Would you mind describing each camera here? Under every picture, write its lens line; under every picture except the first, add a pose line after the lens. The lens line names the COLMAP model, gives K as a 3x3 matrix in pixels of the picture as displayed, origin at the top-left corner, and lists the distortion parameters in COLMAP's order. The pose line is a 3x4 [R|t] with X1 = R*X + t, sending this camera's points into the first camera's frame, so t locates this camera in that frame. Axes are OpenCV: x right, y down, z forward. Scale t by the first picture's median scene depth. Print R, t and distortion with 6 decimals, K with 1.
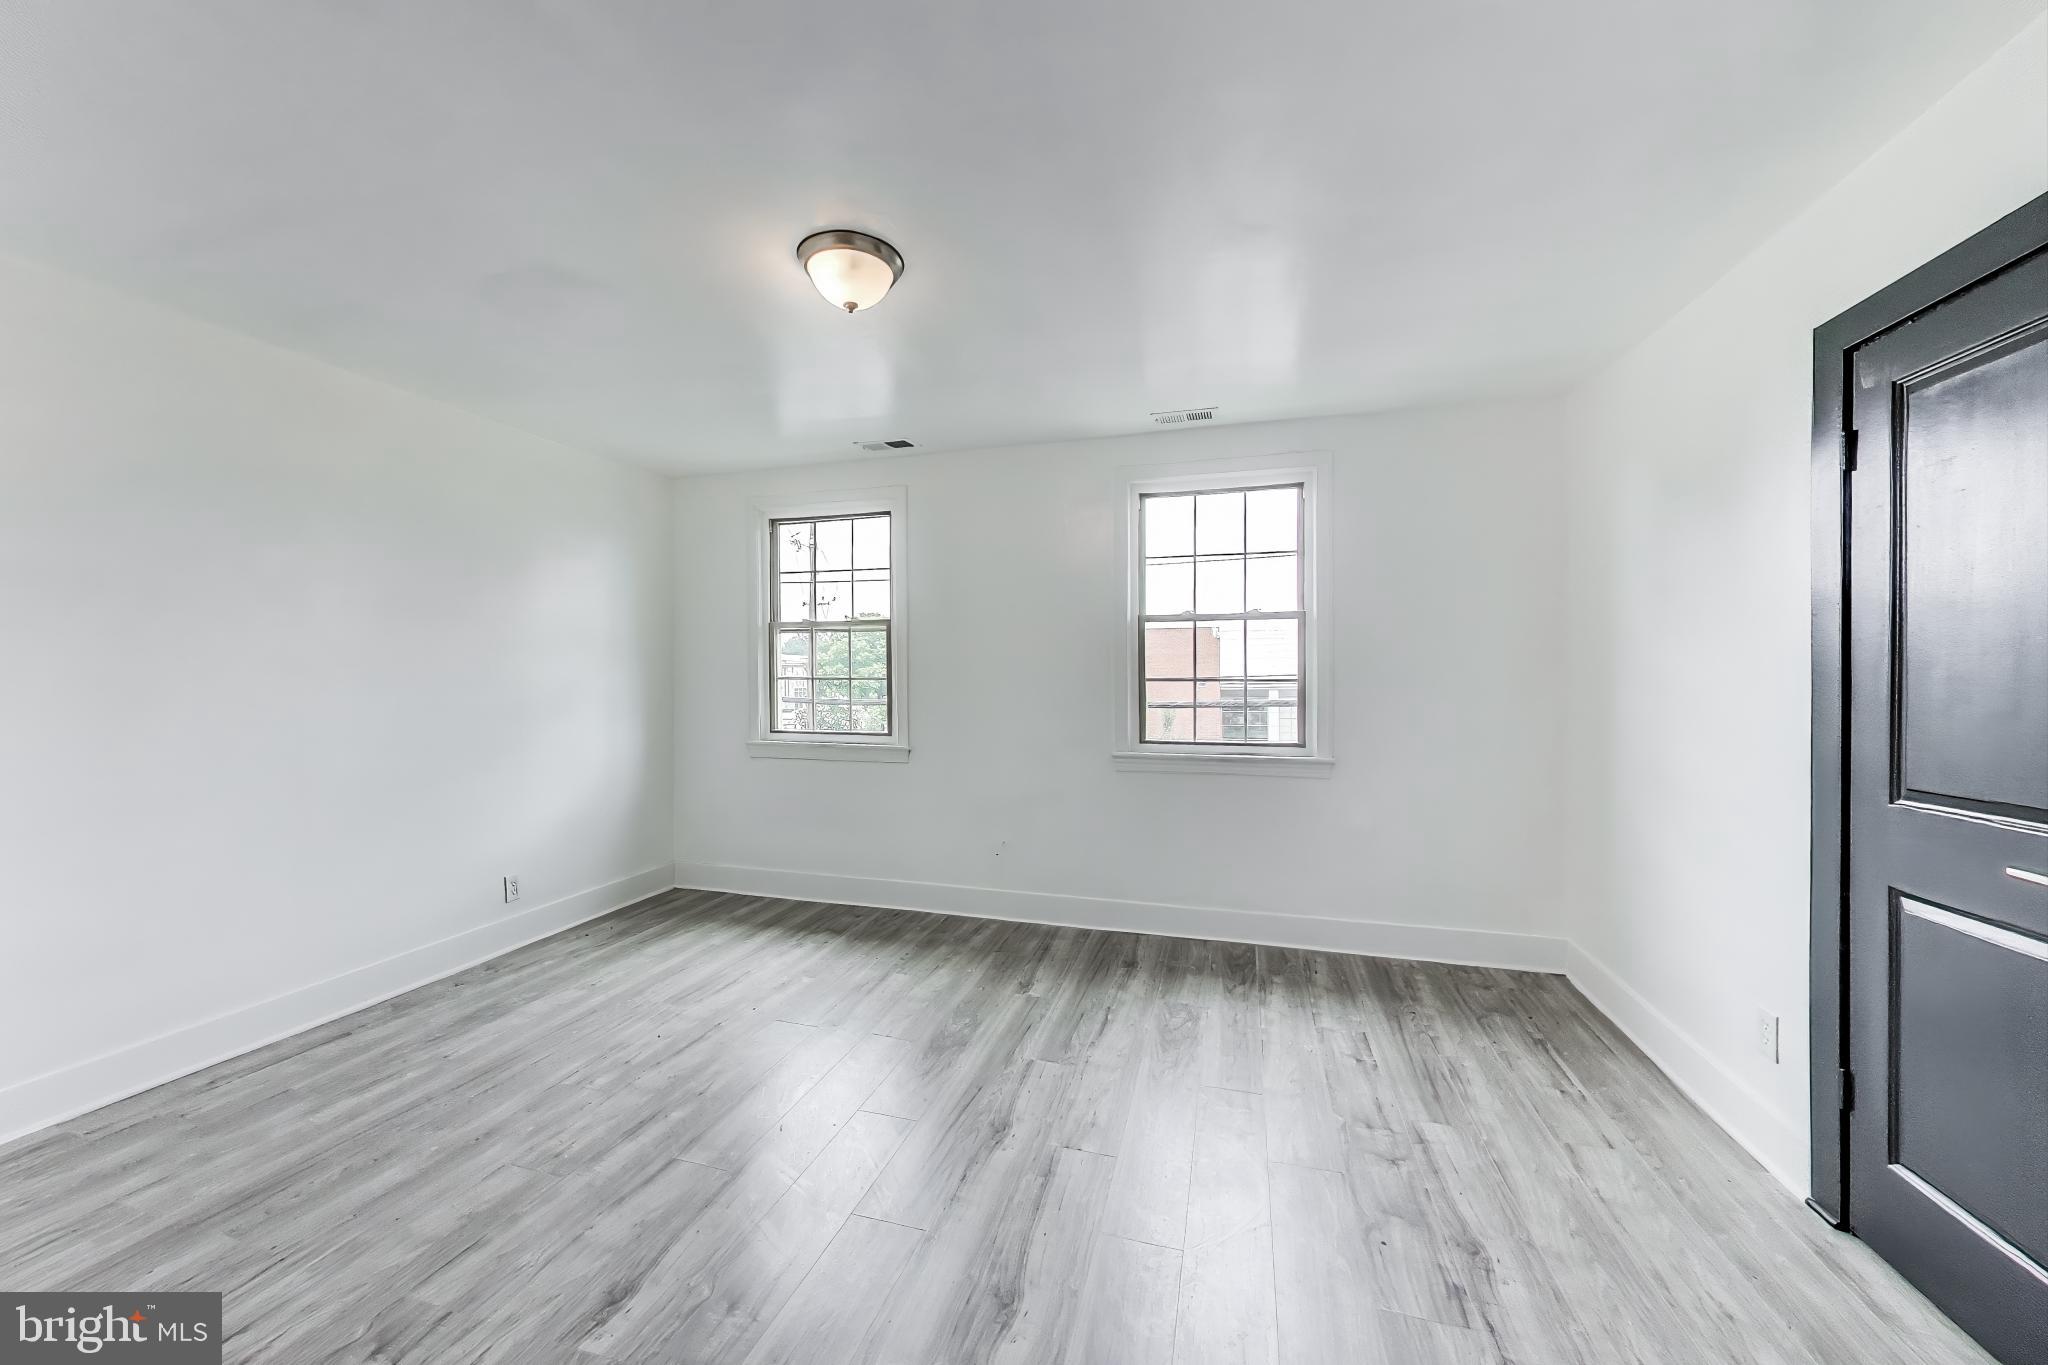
lens RADIAL K [[762.8, 0, 1027.0], [0, 762.8, 681.8], [0, 0, 1]] dist [-0.000544, 0.000379]
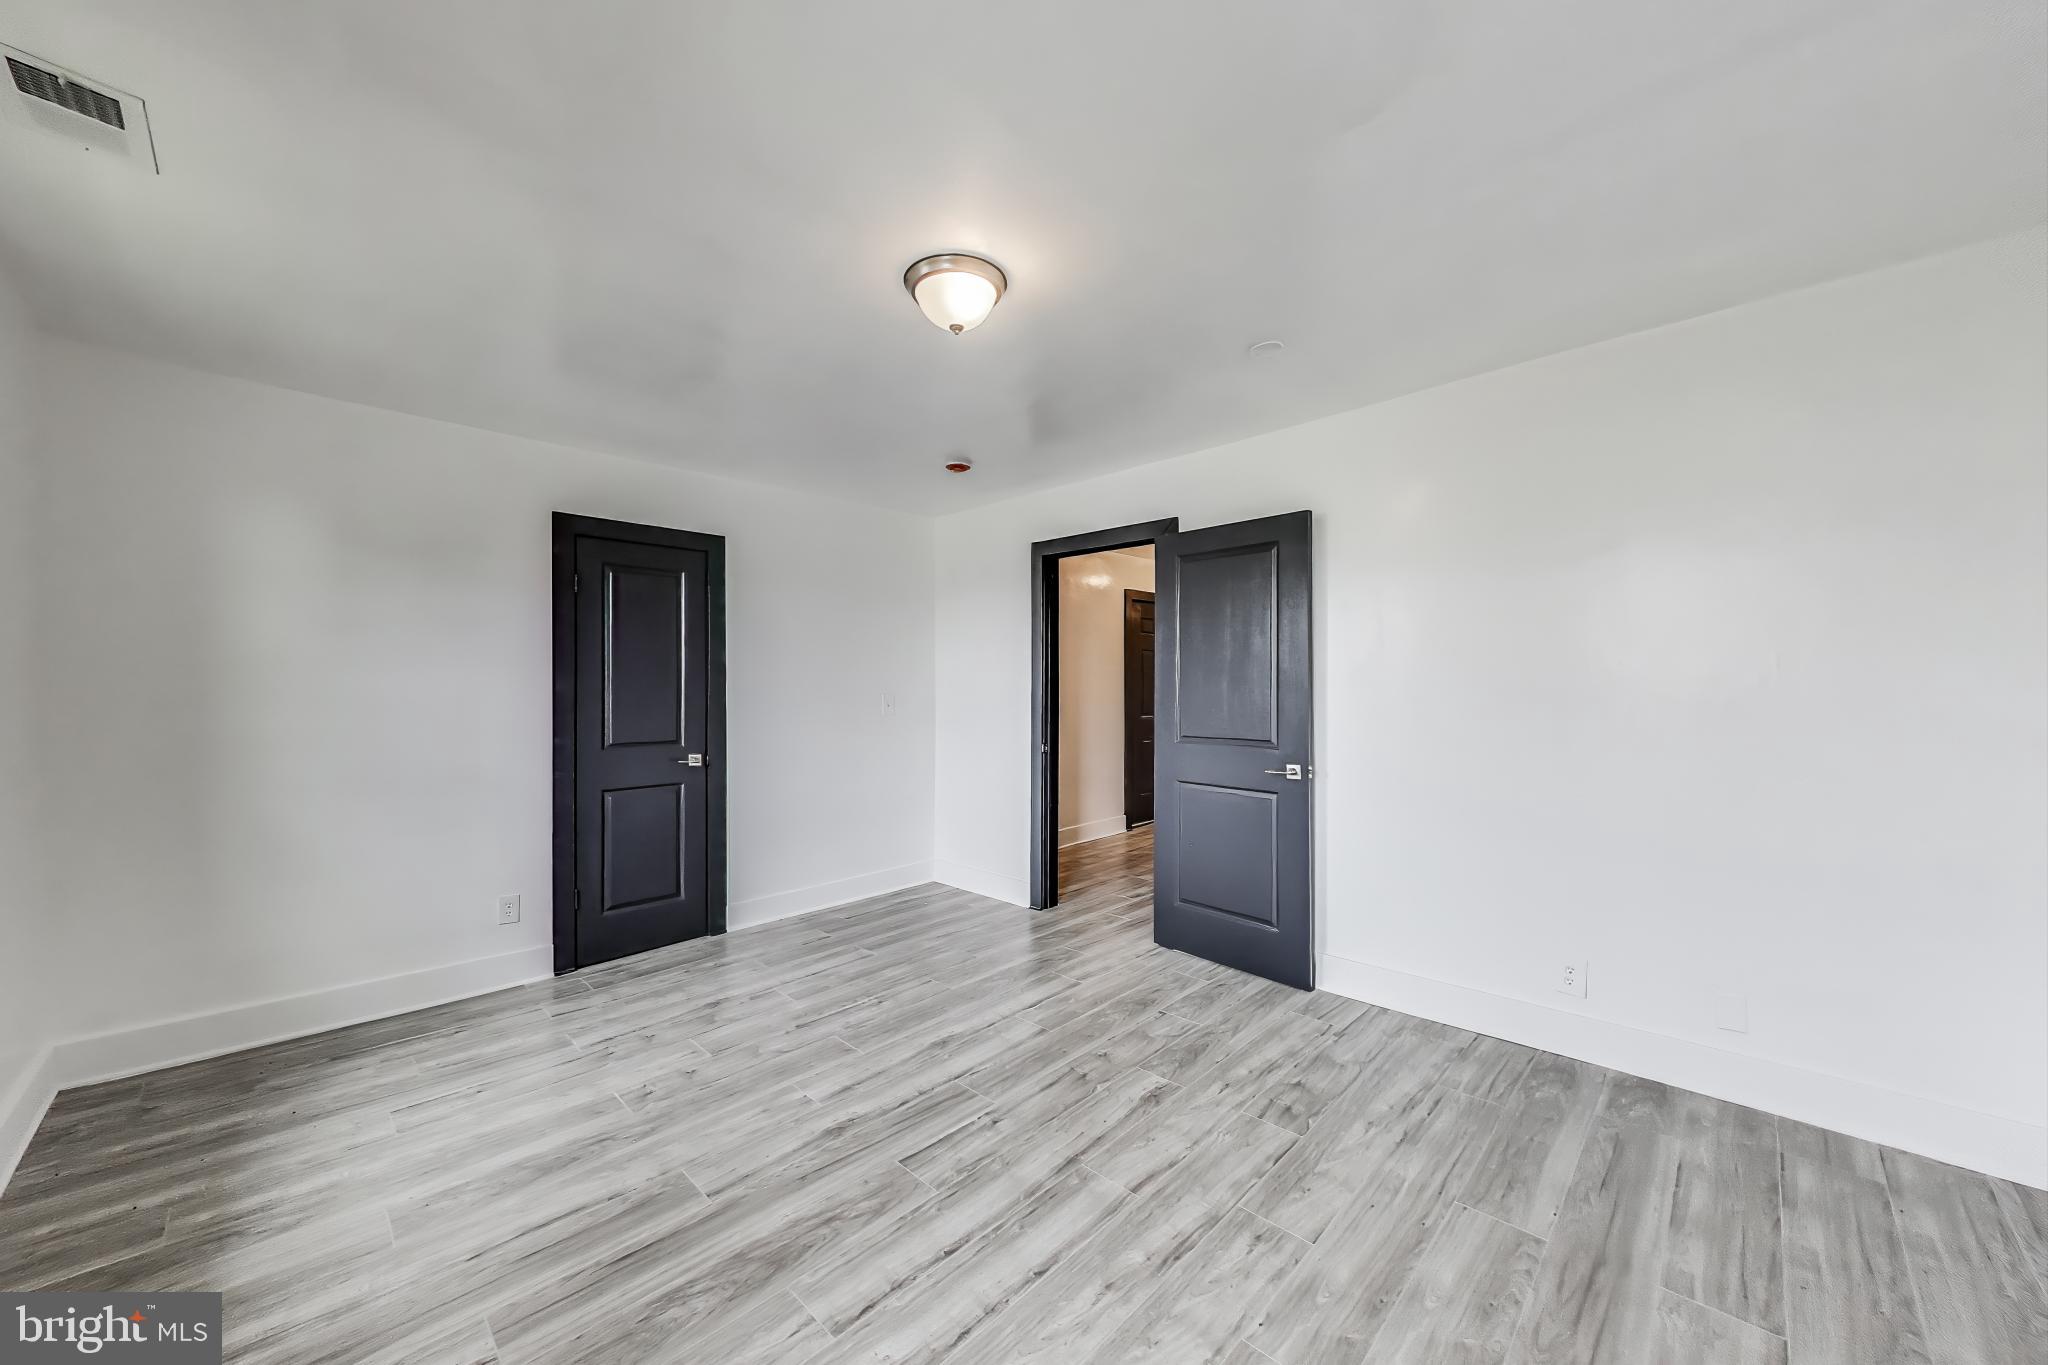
lens RADIAL K [[762.8, 0, 1027.0], [0, 762.8, 681.8], [0, 0, 1]] dist [-0.000544, 0.000379]
pose [[-0.884073, 0.011567, 0.467205, -0.762433], [0.012510, 0.999921, -0.001084, -0.019226], [-0.467180, 0.004887, -0.884148, 1.810466]]
